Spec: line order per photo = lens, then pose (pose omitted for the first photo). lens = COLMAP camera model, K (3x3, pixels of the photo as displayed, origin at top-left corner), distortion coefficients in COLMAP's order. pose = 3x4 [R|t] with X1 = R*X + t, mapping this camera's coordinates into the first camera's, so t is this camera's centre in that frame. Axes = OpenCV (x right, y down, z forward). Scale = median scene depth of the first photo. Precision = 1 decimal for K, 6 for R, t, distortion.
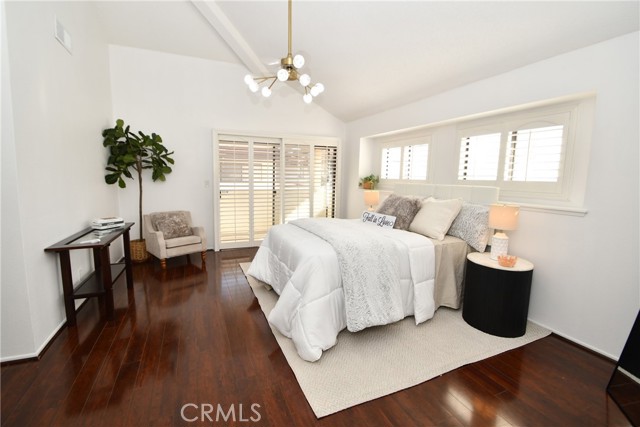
lens RADIAL K [[281.0, 0, 314.2], [0, 281.0, 208.6], [0, 0, 1]] dist [-0.000599, -0.000607]
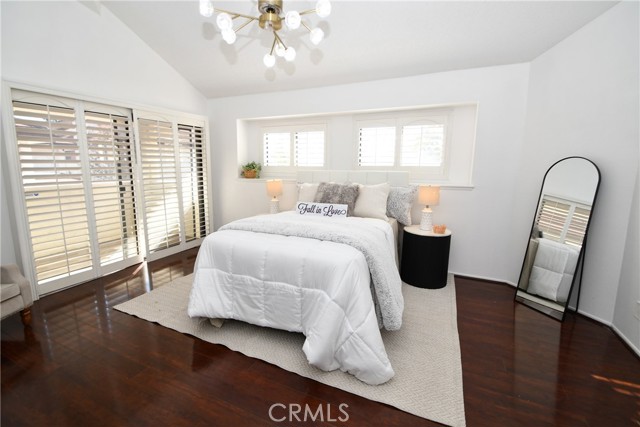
lens RADIAL K [[289.4, 0, 312.7], [0, 289.4, 207.7], [0, 0, 1]] dist [0.001029, 0.000001]
pose [[0.741657, -0.111524, 0.661443, -0.364128], [0.086001, 0.993753, 0.071123, -0.032974], [-0.665243, 0.004136, 0.746615, 0.246343]]
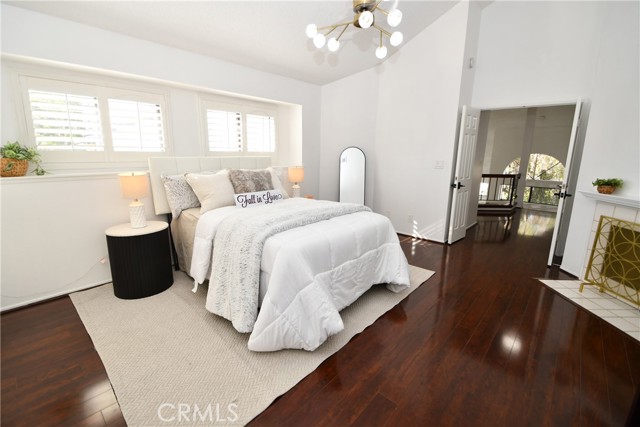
lens RADIAL K [[285.2, 0, 320.5], [0, 285.2, 209.1], [0, 0, 1]] dist [0.016848, -0.000175]
pose [[-0.418531, -0.199017, 0.886128, -0.557493], [0.091711, 0.961446, 0.259250, -0.122380], [-0.903560, 0.189772, -0.384143, 0.986412]]
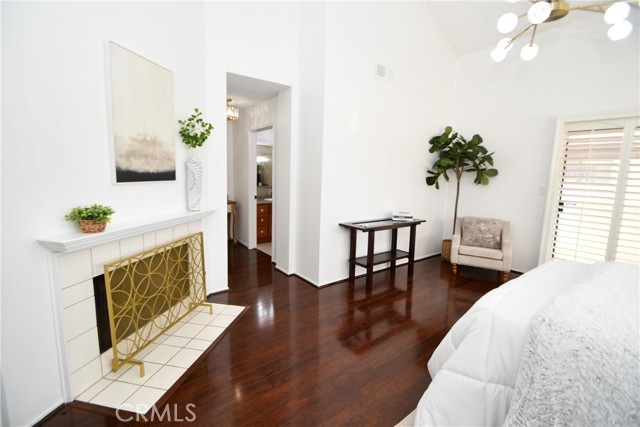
lens RADIAL K [[281.0, 0, 314.2], [0, 281.0, 208.6], [0, 0, 1]] dist [-0.000599, -0.000607]
pose [[0.242556, 0.116294, -0.963142, 0.267952], [-0.134609, 0.987220, 0.085302, -0.027650], [0.960753, 0.108957, 0.255111, 0.266274]]
